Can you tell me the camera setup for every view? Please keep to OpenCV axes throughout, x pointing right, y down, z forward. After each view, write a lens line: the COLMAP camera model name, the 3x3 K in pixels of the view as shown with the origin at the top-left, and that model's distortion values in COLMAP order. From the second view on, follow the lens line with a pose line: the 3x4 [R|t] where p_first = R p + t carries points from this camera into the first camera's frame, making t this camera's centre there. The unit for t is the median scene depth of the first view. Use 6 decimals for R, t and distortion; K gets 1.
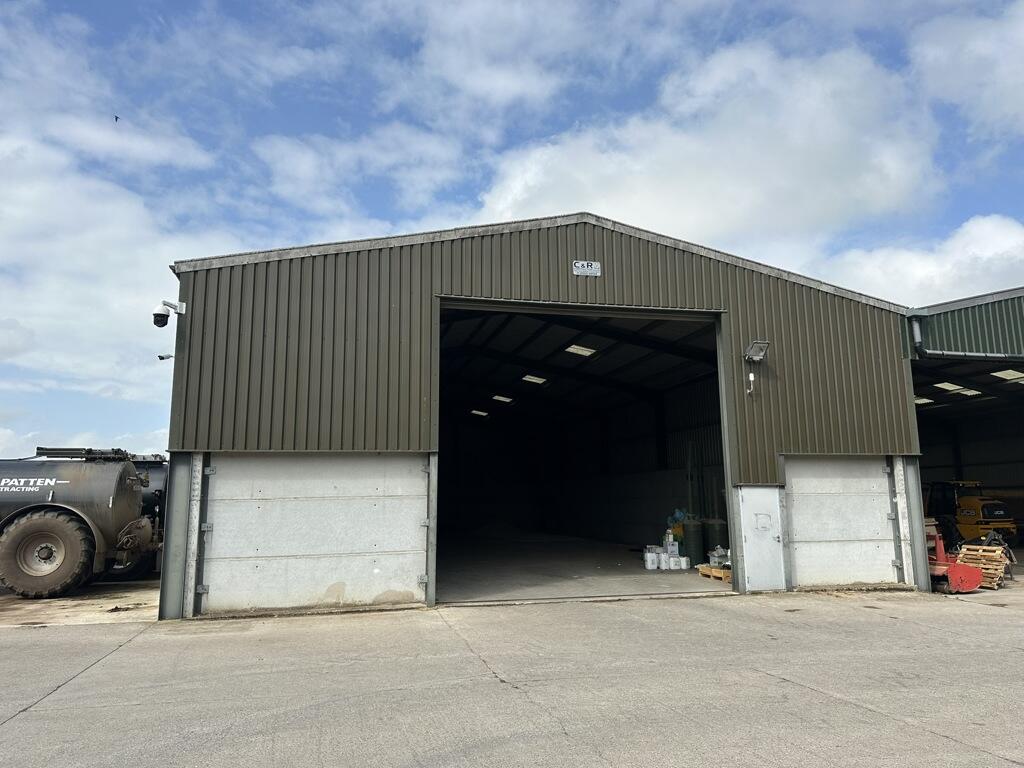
lens RADIAL K [[724.7, 0, 512.3], [0, 724.7, 386.0], [0, 0, 1]] dist [0.000842, -0.012110]
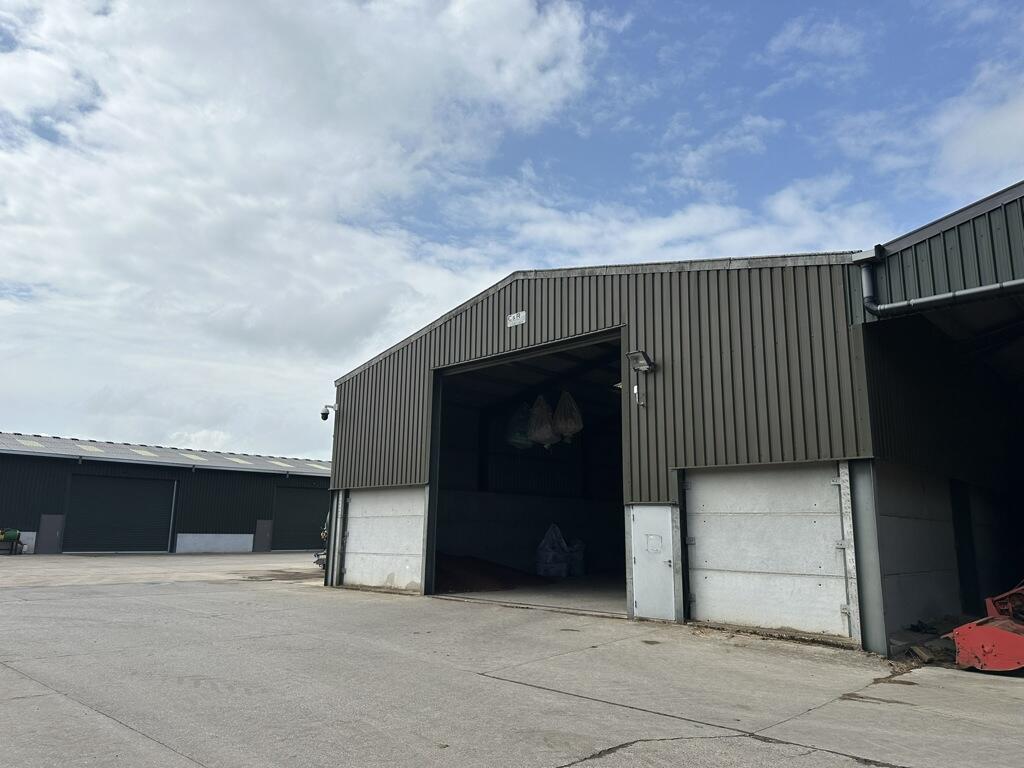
lens RADIAL K [[724.7, 0, 512.4], [0, 724.7, 381.3], [0, 0, 1]] dist [0.000842, -0.012110]
pose [[0.528138, -0.155270, -0.834842, 1.053493], [0.120926, 0.986873, -0.107045, 0.059772], [0.840504, -0.044419, 0.539981, 0.358266]]
